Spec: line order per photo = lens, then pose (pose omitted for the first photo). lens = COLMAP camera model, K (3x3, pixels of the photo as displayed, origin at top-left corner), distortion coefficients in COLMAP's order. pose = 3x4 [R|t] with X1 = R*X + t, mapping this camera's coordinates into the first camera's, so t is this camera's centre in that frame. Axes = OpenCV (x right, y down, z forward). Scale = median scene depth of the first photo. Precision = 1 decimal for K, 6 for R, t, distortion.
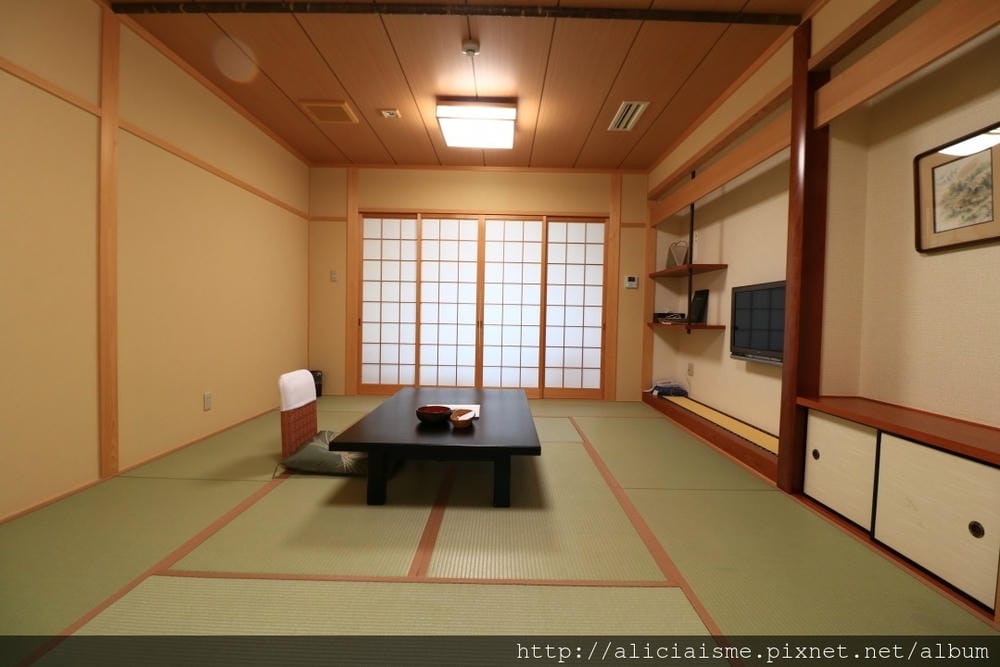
lens RADIAL K [[464.8, 0, 502.2], [0, 464.8, 330.1], [0, 0, 1]] dist [-0.000721, -0.000159]
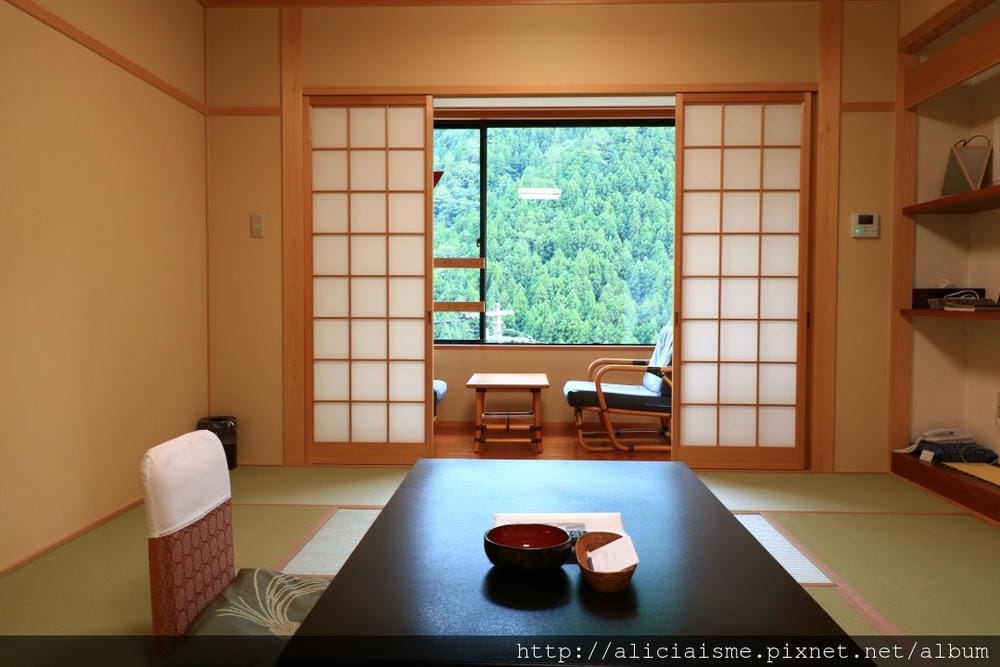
lens RADIAL K [[824.1, 0, 498.5], [0, 824.1, 337.5], [0, 0, 1]] dist [-0.047479, -0.014460]
pose [[0.998495, -0.015869, -0.052491, -0.058951], [0.016291, 0.999838, 0.007613, 0.000292], [0.052362, -0.008457, 0.998592, 0.137840]]
